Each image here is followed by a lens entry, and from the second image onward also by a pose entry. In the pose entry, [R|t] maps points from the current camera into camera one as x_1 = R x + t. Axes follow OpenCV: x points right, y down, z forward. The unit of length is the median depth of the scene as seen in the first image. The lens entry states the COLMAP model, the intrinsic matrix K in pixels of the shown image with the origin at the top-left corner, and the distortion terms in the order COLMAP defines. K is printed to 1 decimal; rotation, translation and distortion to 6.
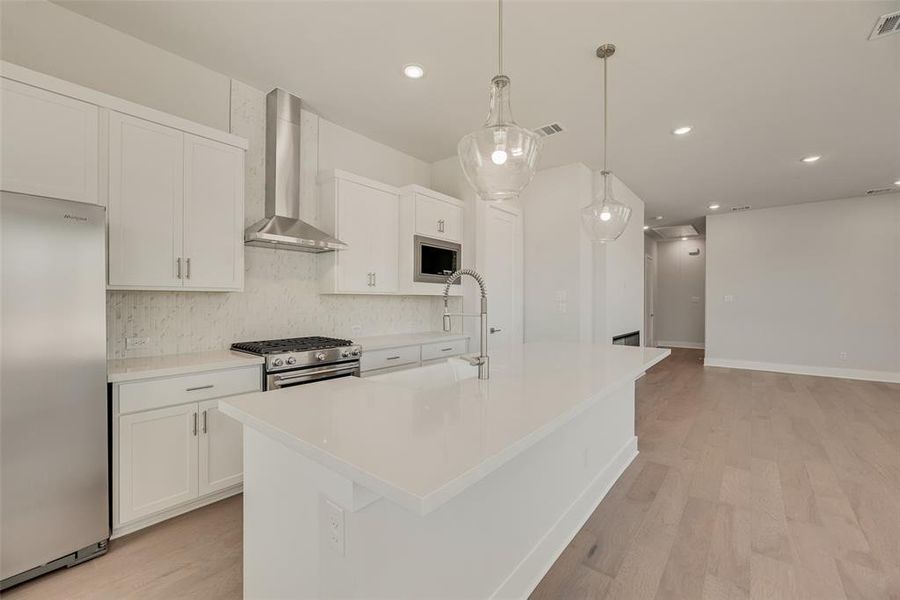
lens RADIAL K [[363.9, 0, 451.2], [0, 363.9, 301.7], [0, 0, 1]] dist [0.000356, -0.000879]
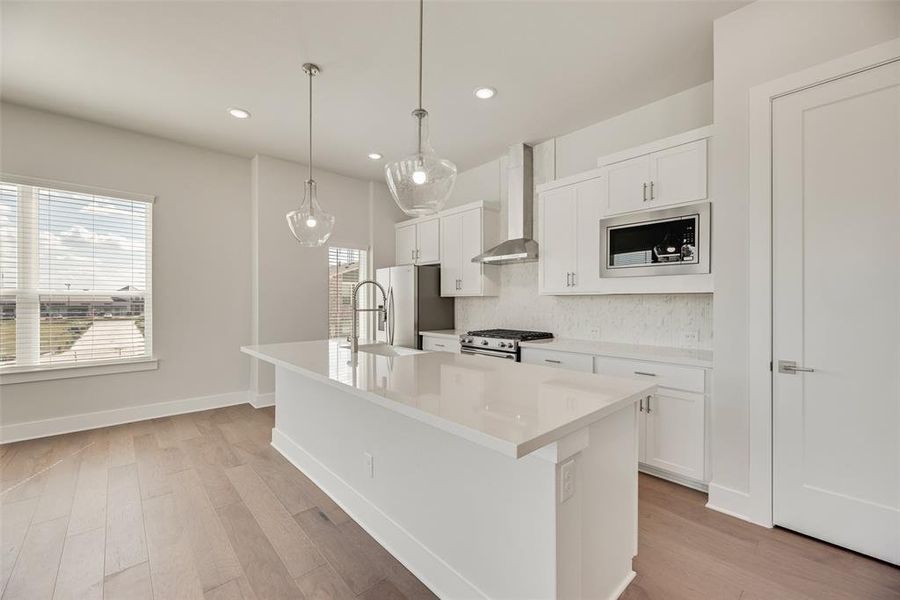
lens RADIAL K [[363.9, 0, 451.8], [0, 363.9, 301.2], [0, 0, 1]] dist [0.000356, -0.000879]
pose [[-0.136222, -0.003578, -0.990672, 0.781493], [-0.003377, 0.999989, -0.003147, 0.001199], [0.990673, 0.002917, -0.136233, 0.821913]]
